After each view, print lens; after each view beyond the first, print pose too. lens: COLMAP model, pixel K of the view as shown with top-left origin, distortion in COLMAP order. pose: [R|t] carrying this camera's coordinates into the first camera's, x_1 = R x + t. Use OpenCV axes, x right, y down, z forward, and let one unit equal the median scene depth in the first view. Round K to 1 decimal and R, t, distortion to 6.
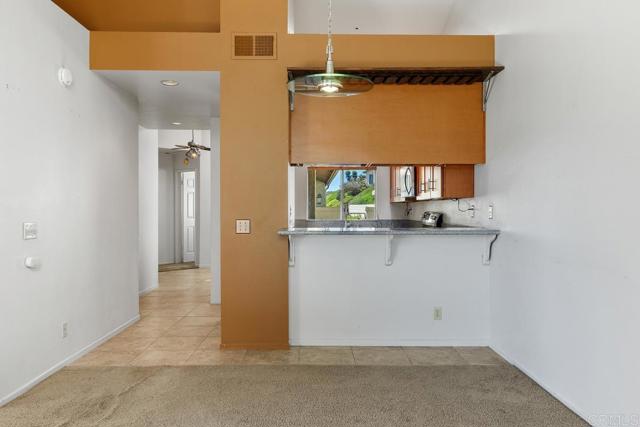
lens RADIAL K [[502.5, 0, 317.5], [0, 502.5, 208.5], [0, 0, 1]] dist [-0.012567, -0.005845]
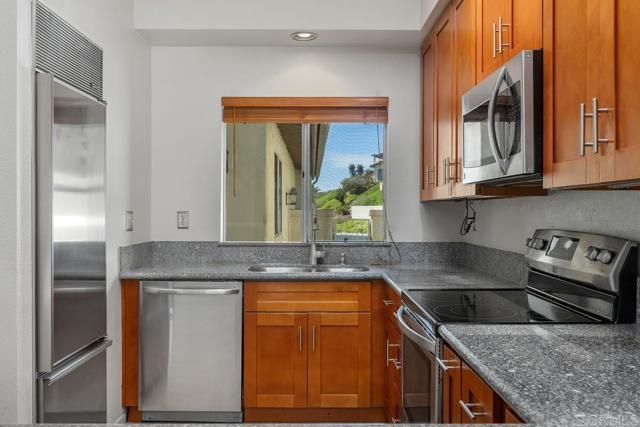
lens RADIAL K [[582.3, 0, 324.2], [0, 582.3, 210.3], [0, 0, 1]] dist [0.040525, 0.000000]
pose [[0.999951, 0.001675, 0.009802, 0.107540], [-0.001673, 0.999999, -0.000240, -0.007173], [-0.009802, 0.000224, 0.999952, 0.928434]]
